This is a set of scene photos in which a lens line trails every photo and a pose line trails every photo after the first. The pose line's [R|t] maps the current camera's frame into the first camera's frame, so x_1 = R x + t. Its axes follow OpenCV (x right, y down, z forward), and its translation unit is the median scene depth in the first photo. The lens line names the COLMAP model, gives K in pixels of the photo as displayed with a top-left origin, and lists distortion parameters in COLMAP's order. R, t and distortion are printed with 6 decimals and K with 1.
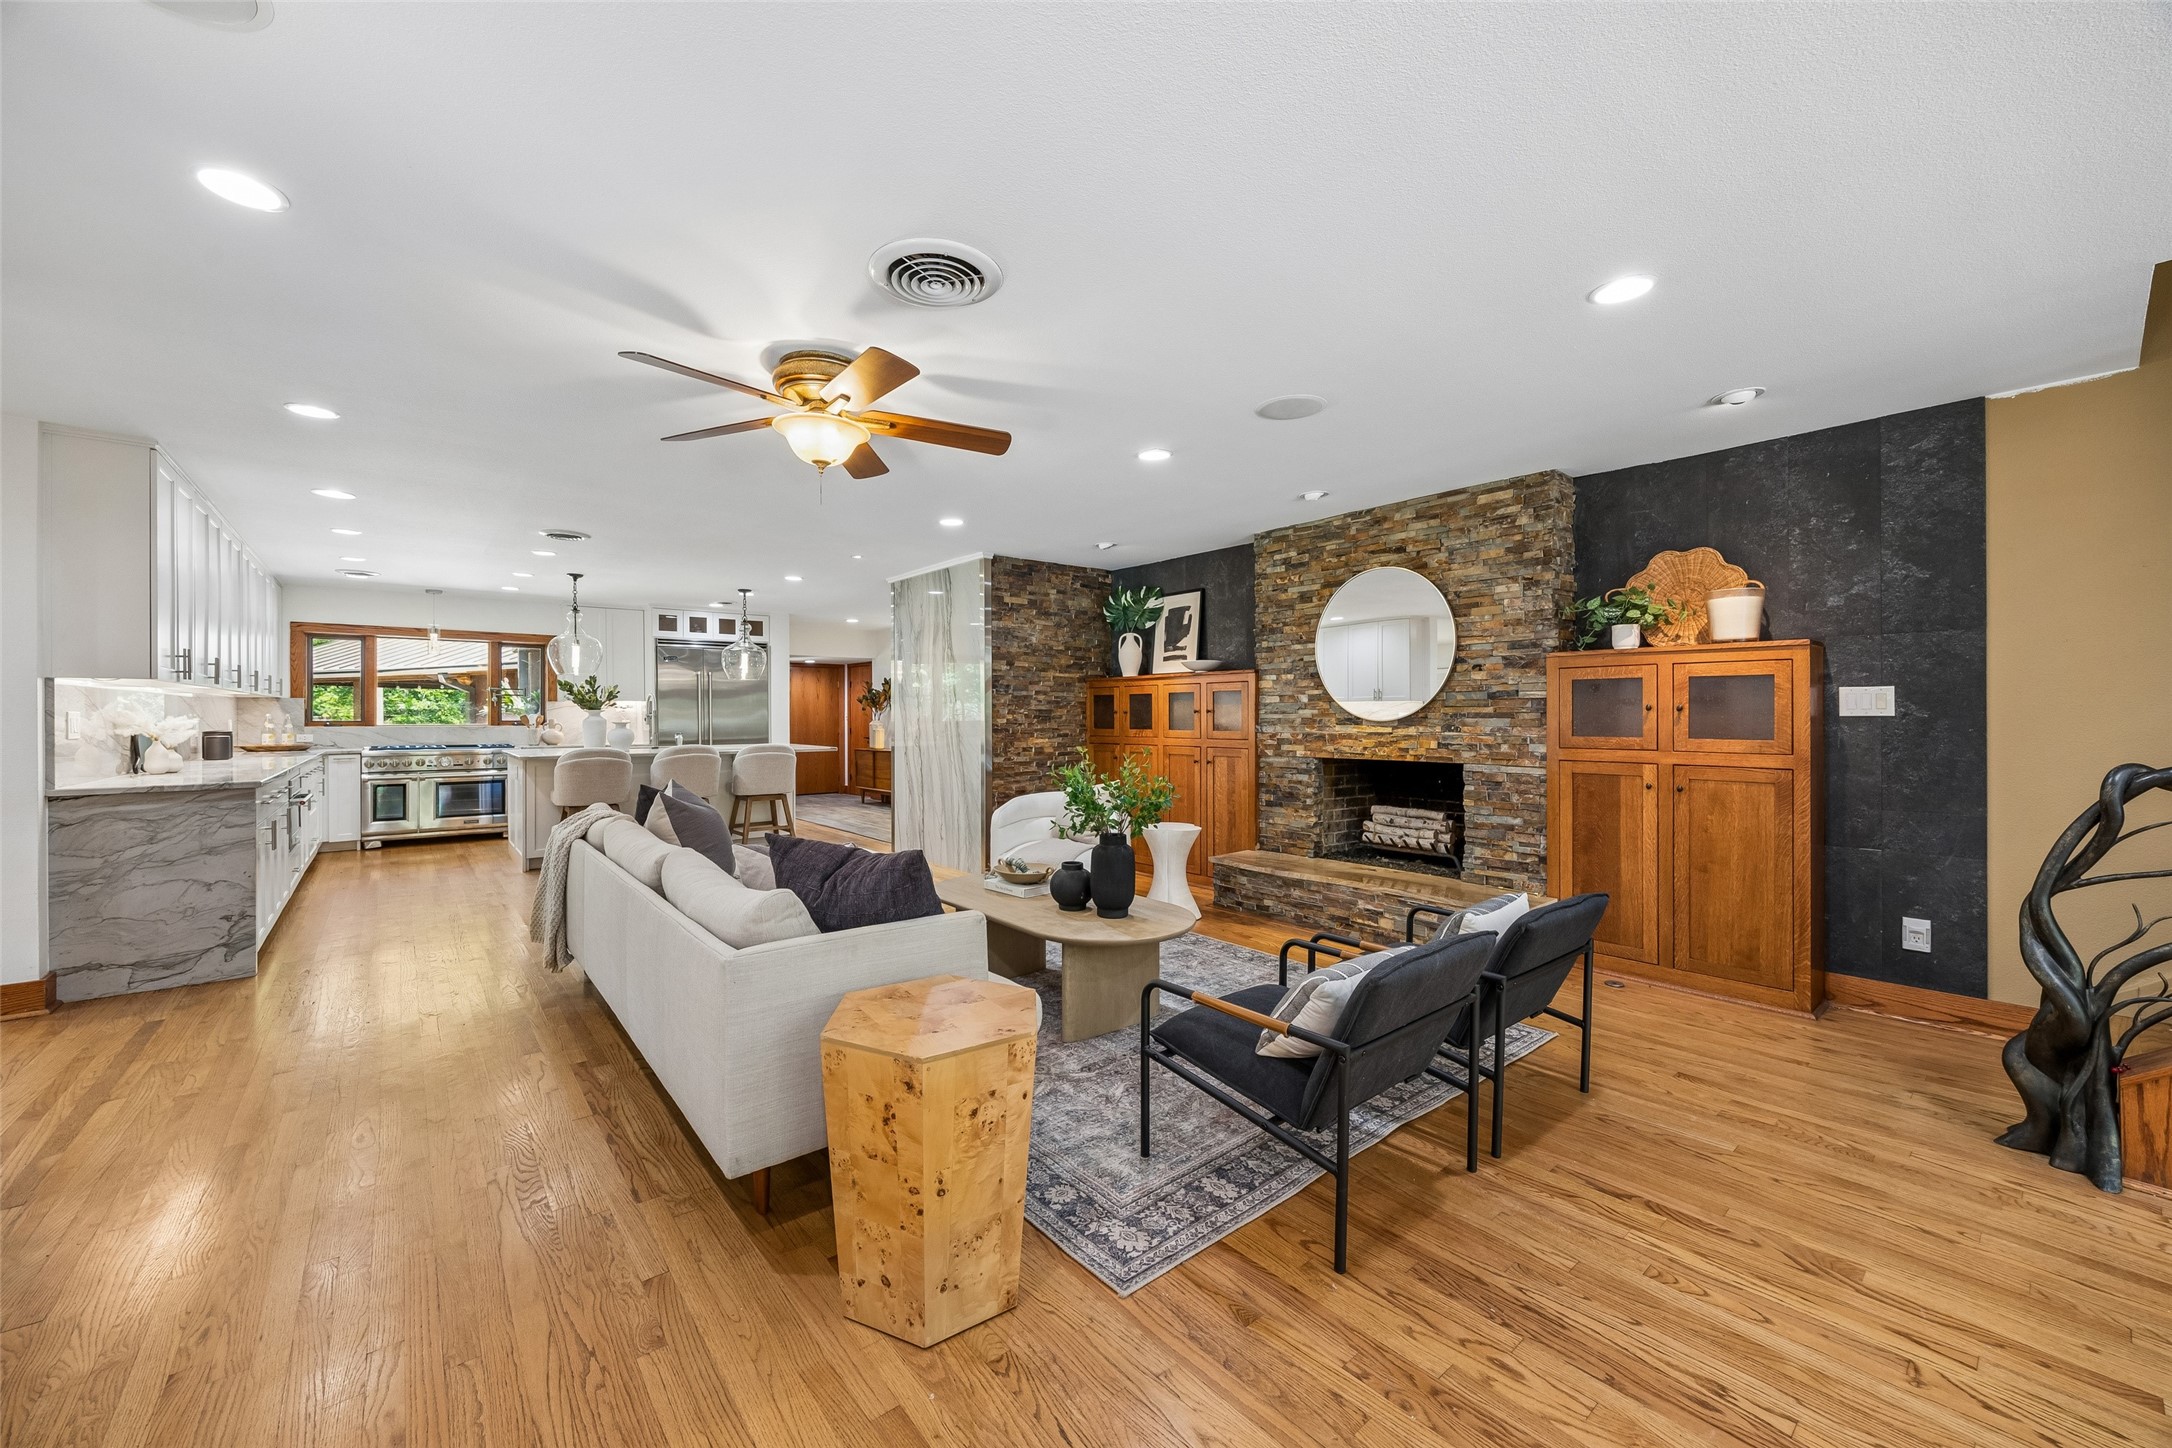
lens RADIAL K [[835.9, 0, 1079.2], [0, 835.9, 712.4], [0, 0, 1]] dist [-0.001035, -0.000482]
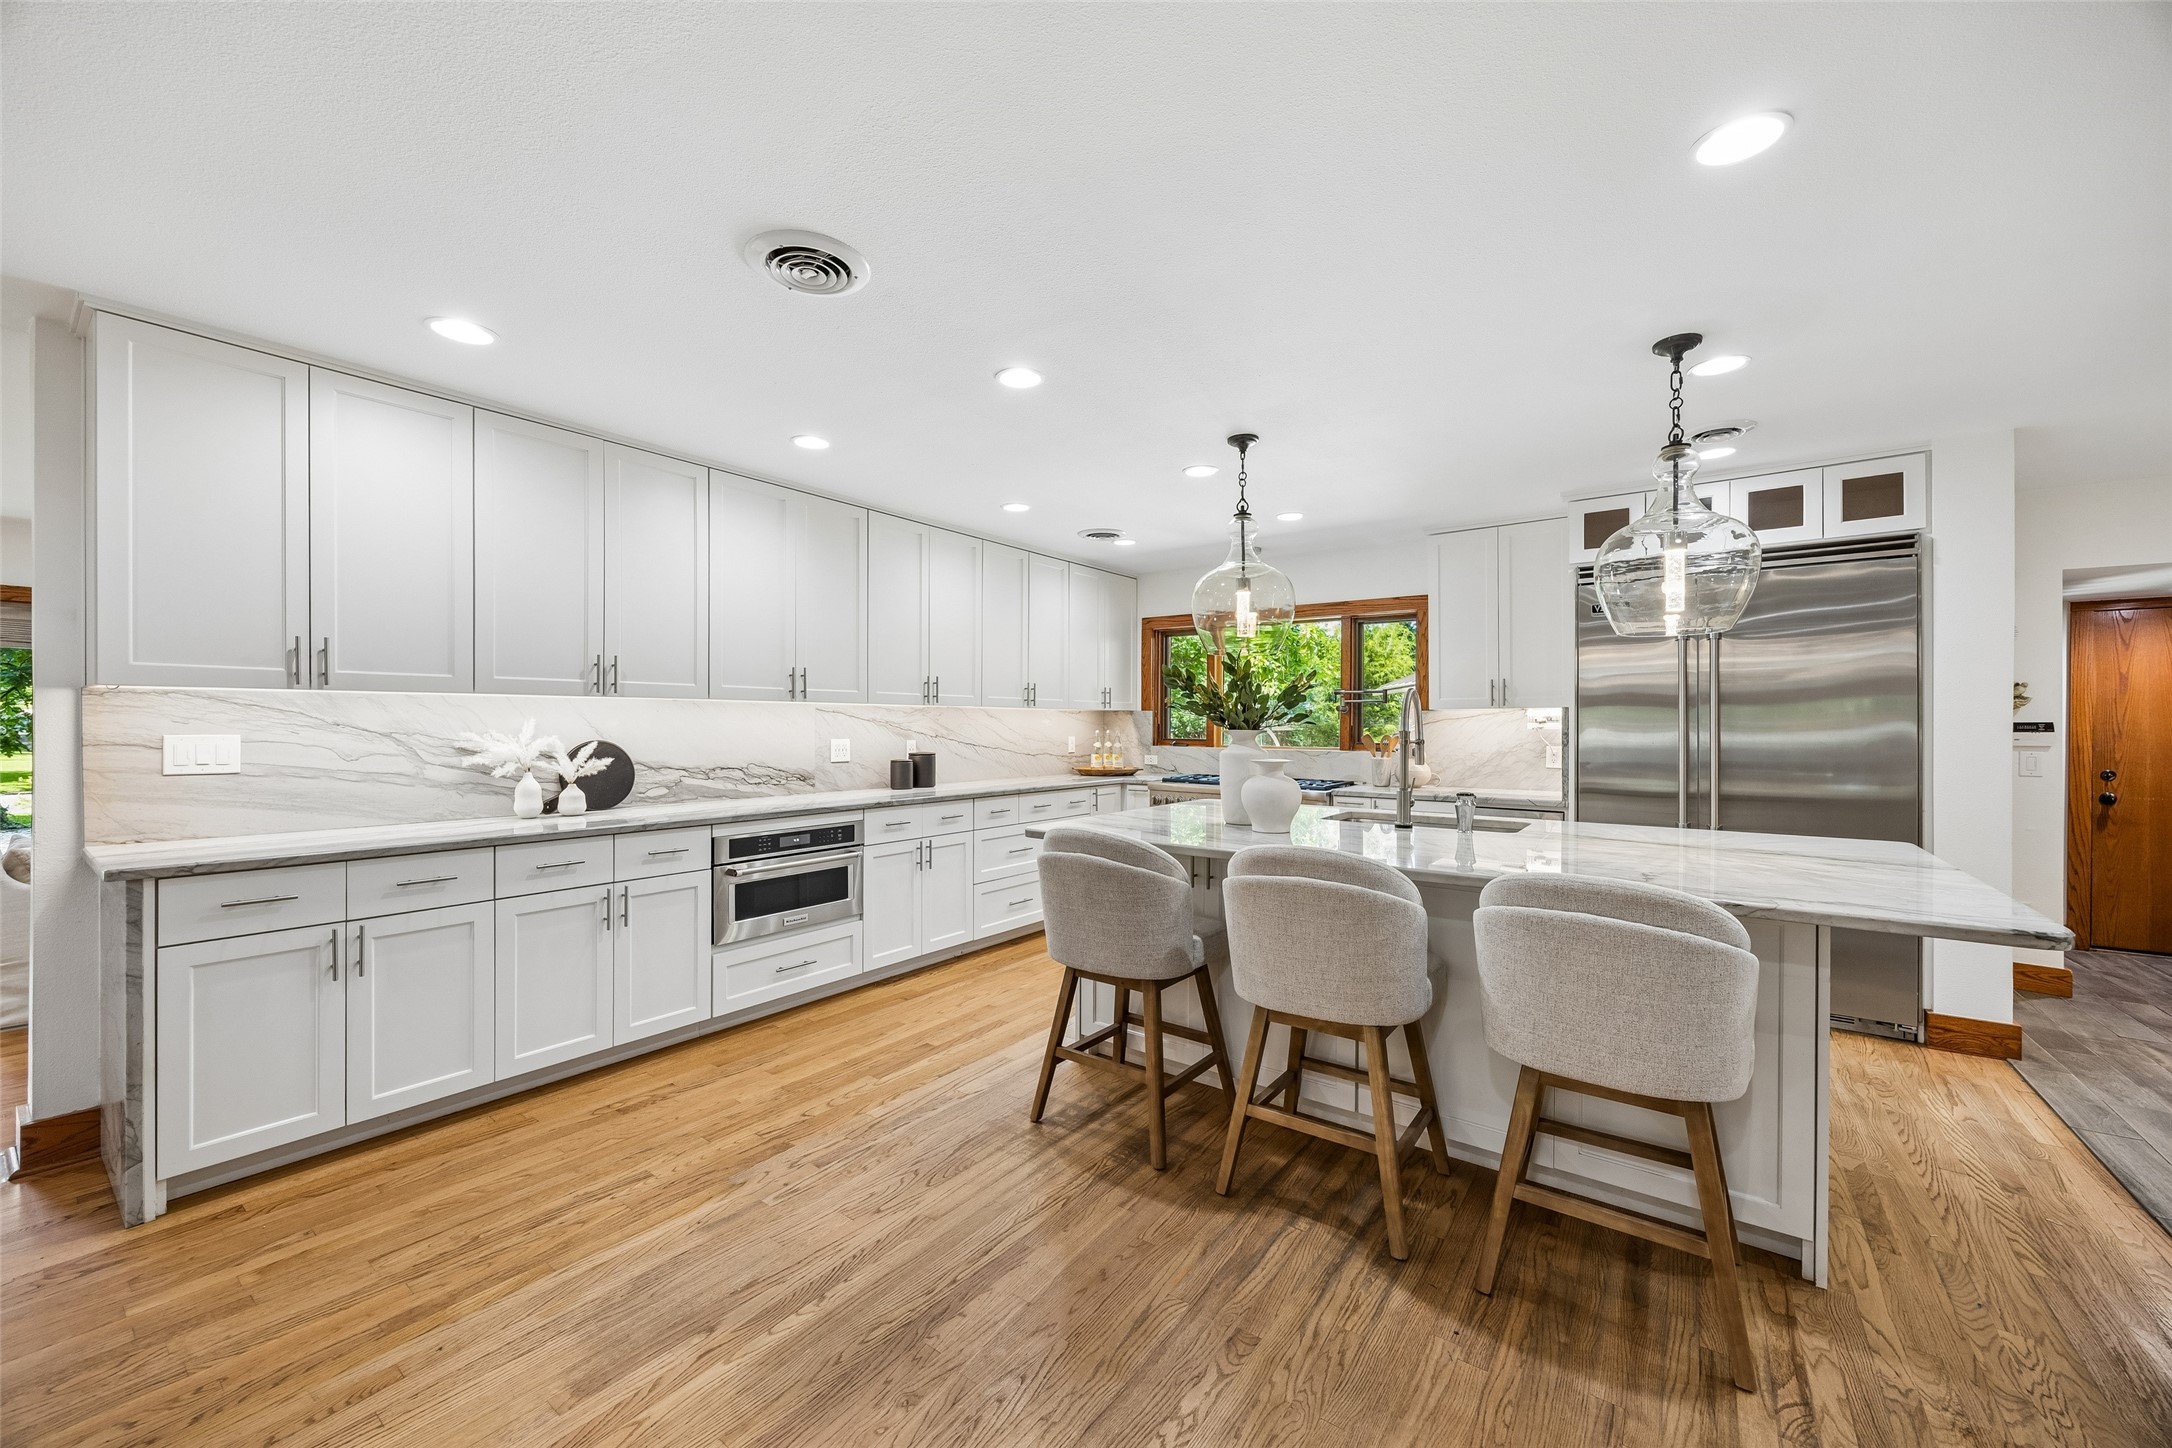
lens RADIAL K [[825.8, 0, 1076.7], [0, 825.8, 726.4], [0, 0, 1]] dist [-0.000990, -0.000262]
pose [[0.239963, 0.004677, -0.970771, -0.237886], [-0.000803, 0.999989, 0.004620, -0.008279], [0.970782, -0.000329, 0.239964, 1.087663]]
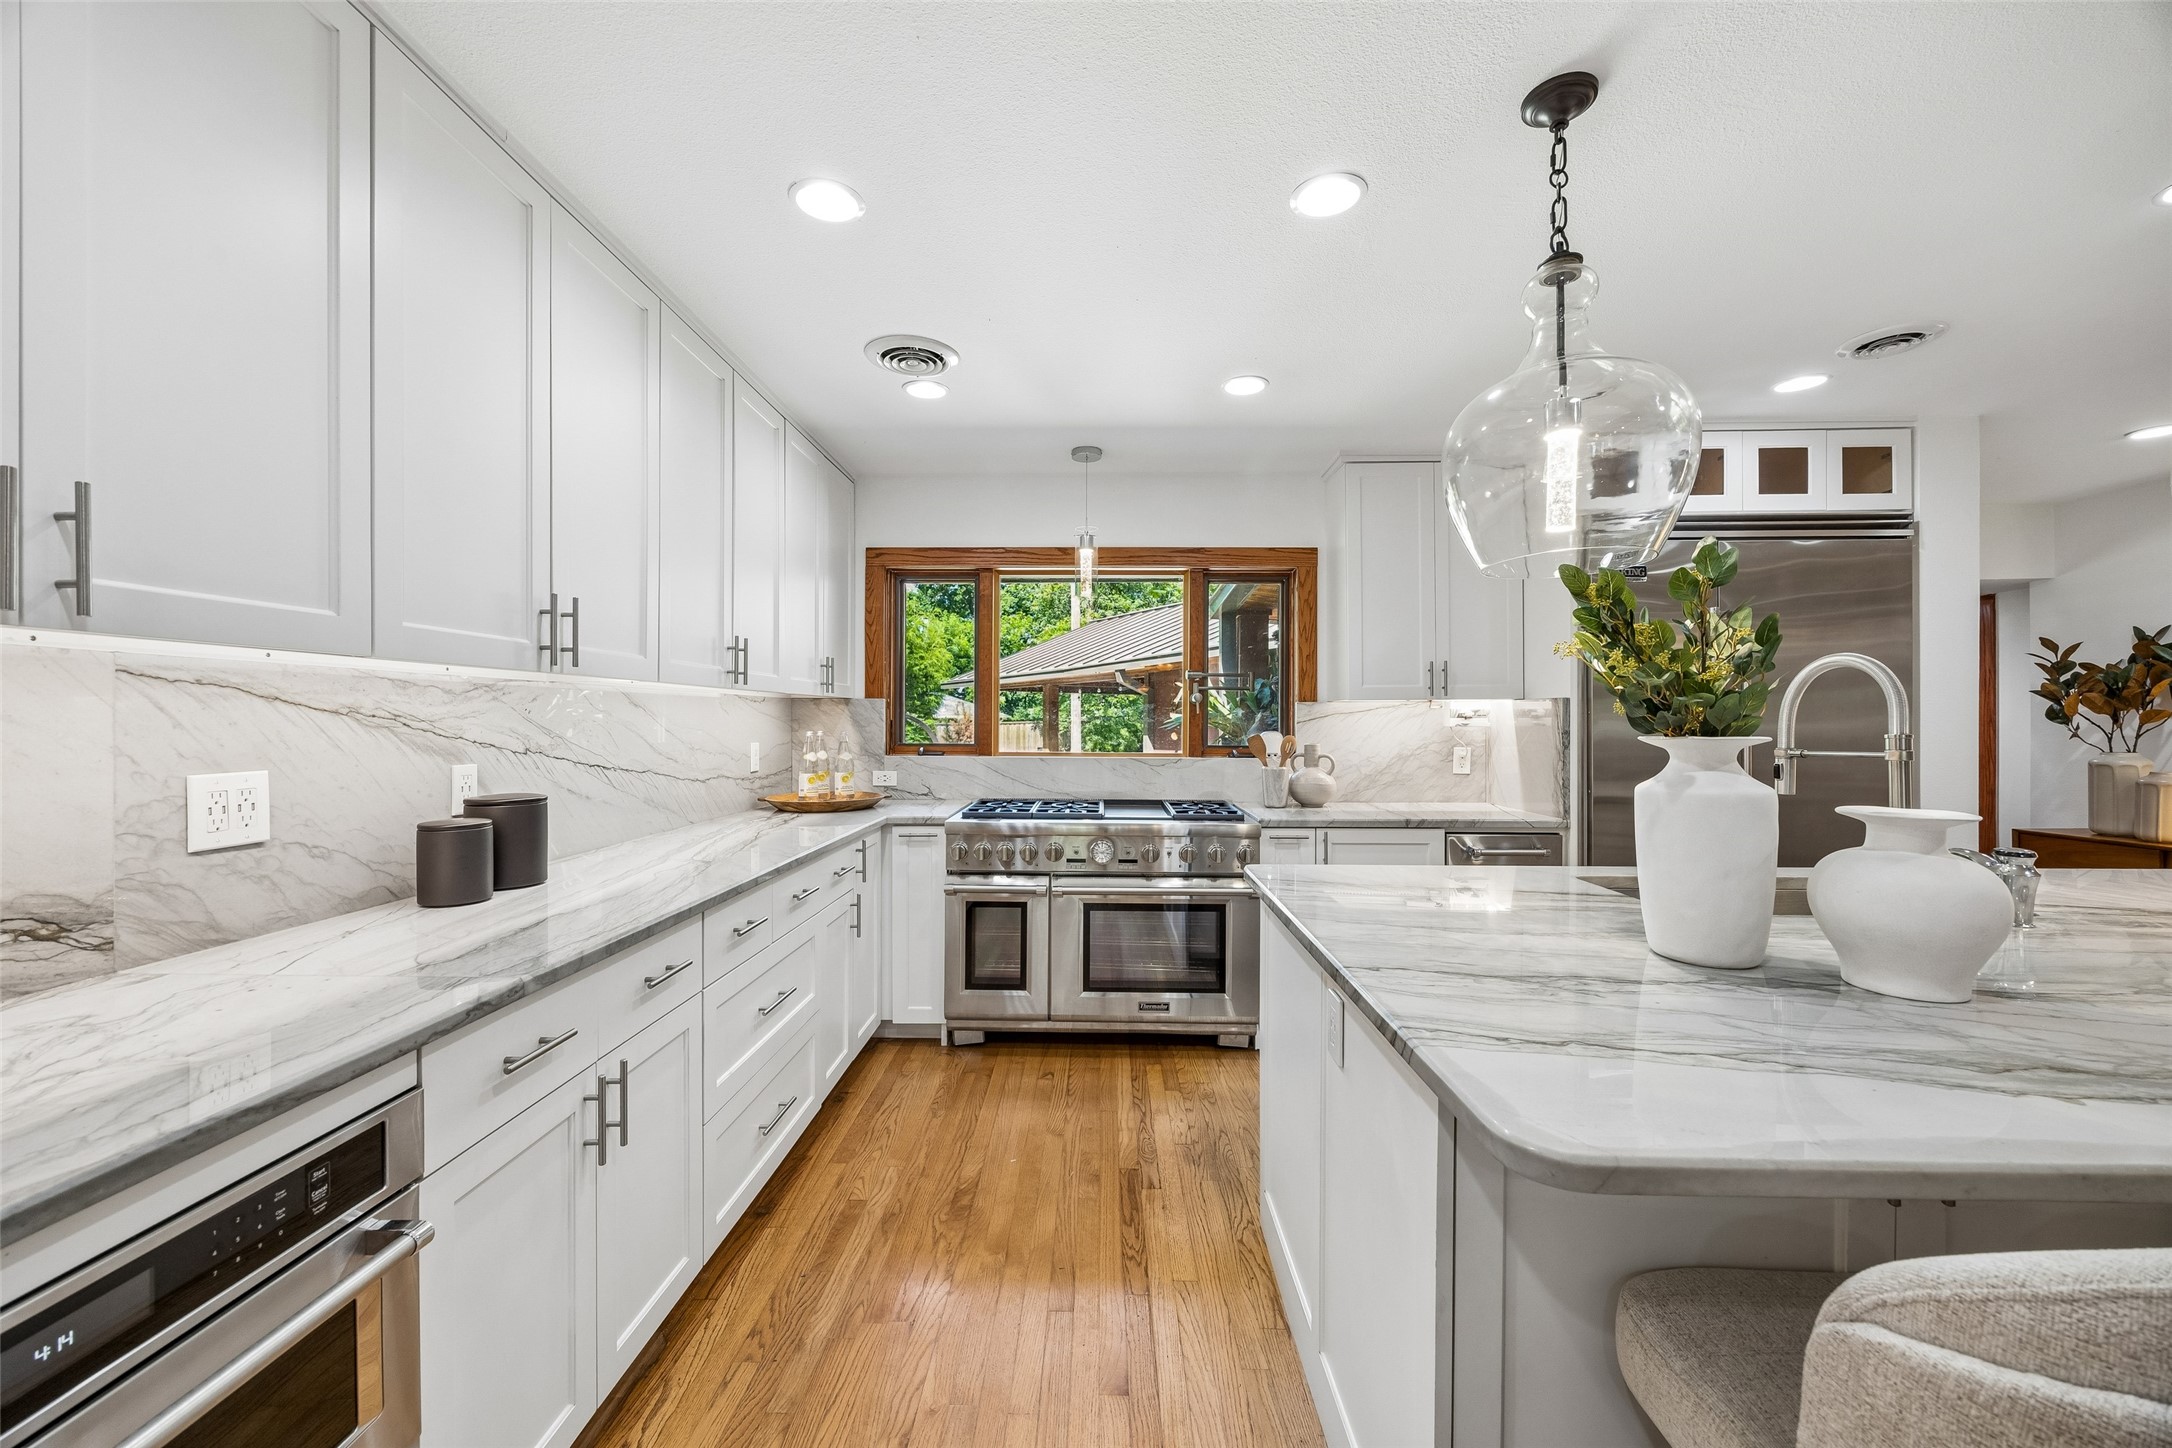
lens RADIAL K [[825.8, 0, 1076.7], [0, 825.8, 726.4], [0, 0, 1]] dist [-0.000990, -0.000262]
pose [[0.755023, 0.007180, -0.655658, -0.758419], [-0.000637, 0.999948, 0.010216, -0.008379], [0.655697, -0.007296, 0.754989, 1.033951]]
